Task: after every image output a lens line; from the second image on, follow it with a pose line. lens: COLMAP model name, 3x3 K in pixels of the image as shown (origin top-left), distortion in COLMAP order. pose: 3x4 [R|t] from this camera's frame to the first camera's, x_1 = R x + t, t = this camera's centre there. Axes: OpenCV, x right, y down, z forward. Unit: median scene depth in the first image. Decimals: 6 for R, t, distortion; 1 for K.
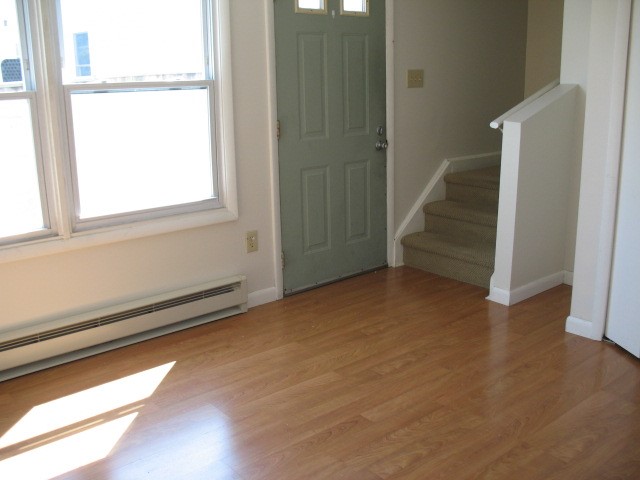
lens RADIAL K [[666.2, 0, 320.0], [0, 666.2, 240.0], [0, 0, 1]] dist [0.149122, 0.007636]
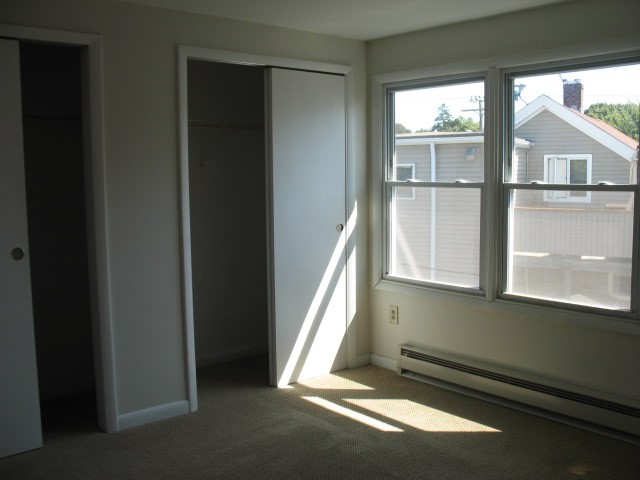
lens RADIAL K [[658.9, 0, 320.0], [0, 658.9, 240.0], [0, 0, 1]] dist [-0.127768, 0.021857]
pose [[-0.007831, 0.121076, -0.992612, 0.819032], [-0.234425, 0.964758, 0.119527, -0.182959], [0.972103, 0.233630, 0.020828, 0.646798]]
